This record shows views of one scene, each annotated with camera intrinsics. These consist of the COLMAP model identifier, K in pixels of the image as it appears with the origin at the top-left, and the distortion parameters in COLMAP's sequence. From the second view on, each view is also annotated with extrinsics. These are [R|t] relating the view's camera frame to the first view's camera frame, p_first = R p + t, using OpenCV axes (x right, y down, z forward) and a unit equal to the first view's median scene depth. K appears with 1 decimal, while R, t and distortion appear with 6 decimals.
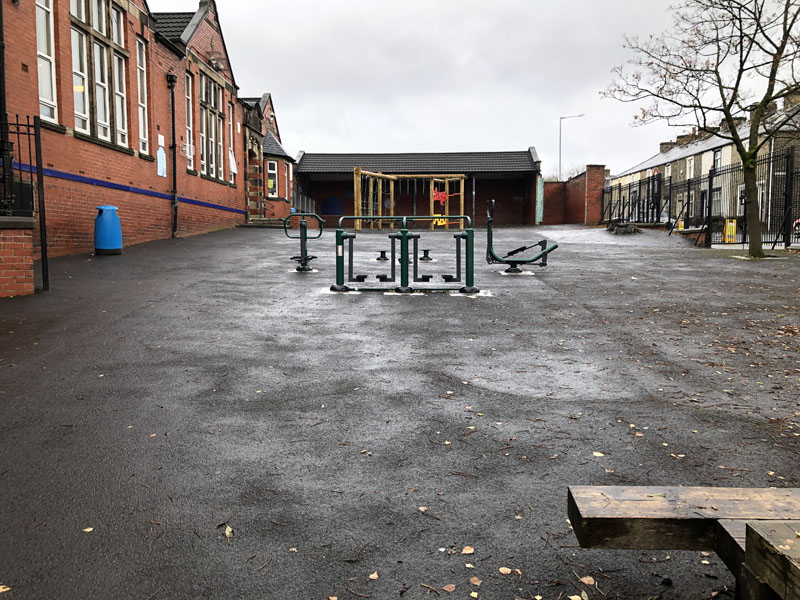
lens RADIAL K [[646.7, 0, 398.8], [0, 646.7, 271.5], [0, 0, 1]] dist [0.042770, -0.058657]
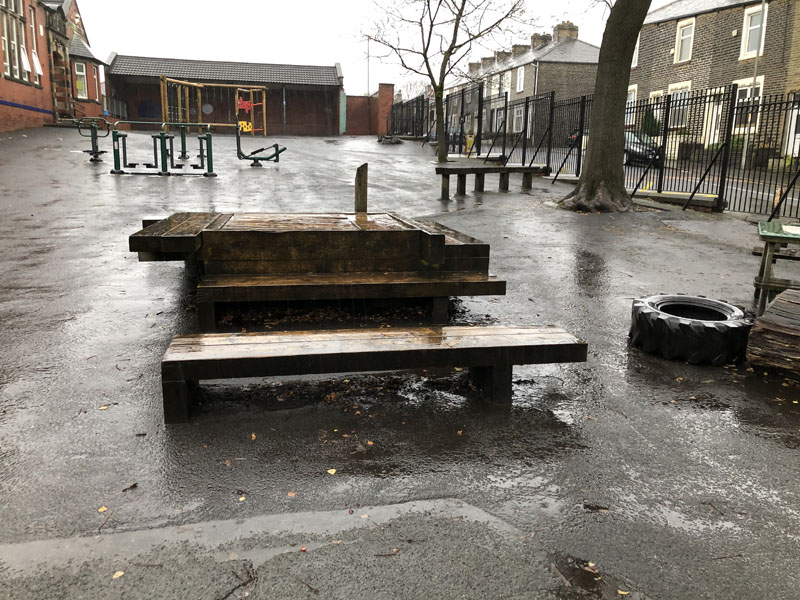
lens RADIAL K [[646.7, 0, 398.8], [0, 646.7, 271.5], [0, 0, 1]] dist [0.042770, -0.058657]
pose [[0.971992, -0.017210, 0.234383, 0.062522], [-0.014978, 0.990751, 0.134861, 0.014530], [-0.234536, -0.134595, 0.962744, -0.205620]]
